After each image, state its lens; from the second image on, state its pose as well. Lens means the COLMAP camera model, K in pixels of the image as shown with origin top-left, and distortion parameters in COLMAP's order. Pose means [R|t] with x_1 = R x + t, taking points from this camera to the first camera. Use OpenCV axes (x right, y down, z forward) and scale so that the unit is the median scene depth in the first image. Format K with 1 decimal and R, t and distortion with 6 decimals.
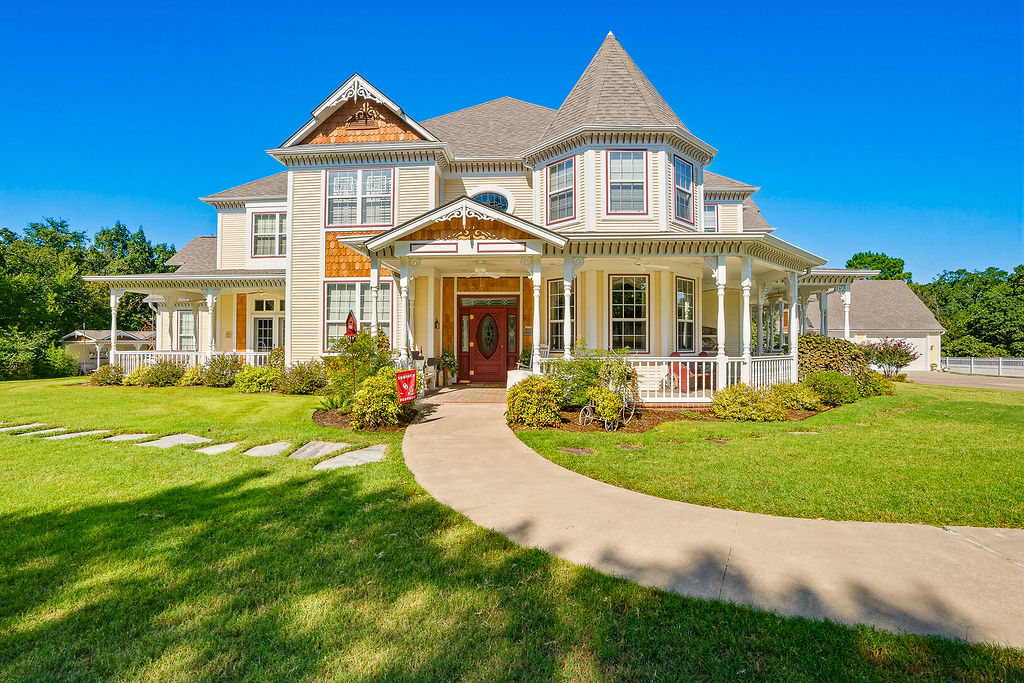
lens RADIAL K [[455.7, 0, 512.5], [0, 455.7, 342.6], [0, 0, 1]] dist [-0.028544, 0.001549]
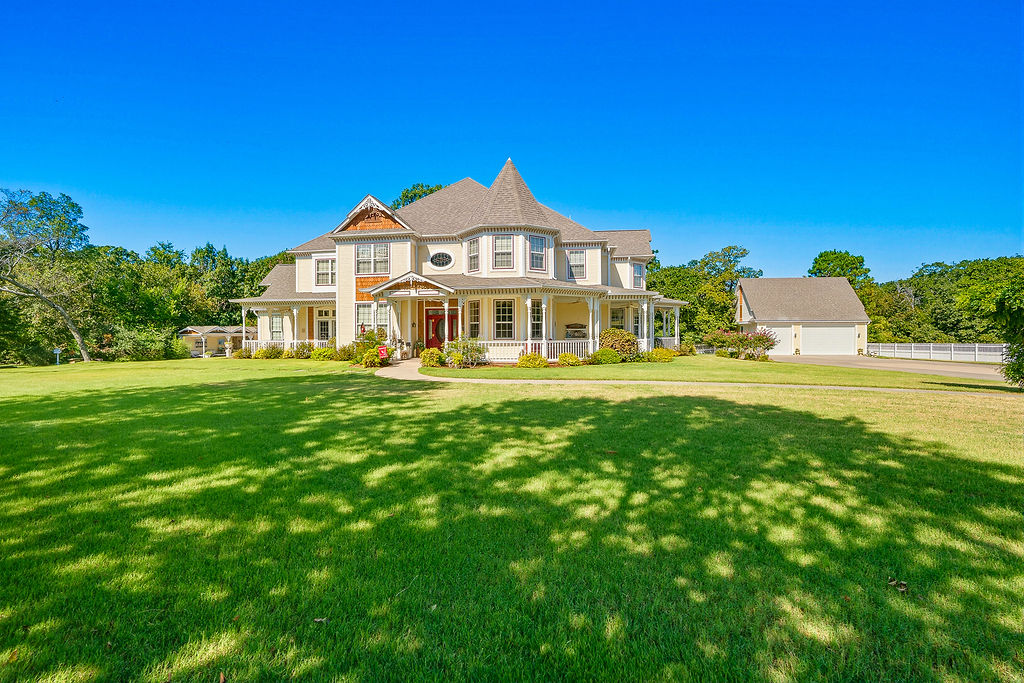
lens RADIAL K [[455.7, 0, 515.0], [0, 455.7, 345.6], [0, 0, 1]] dist [-0.028544, 0.001549]
pose [[0.996525, -0.003979, -0.083195, 0.359292], [0.006474, 0.999537, 0.029738, -0.006461], [0.083038, -0.030173, 0.996089, -0.744196]]
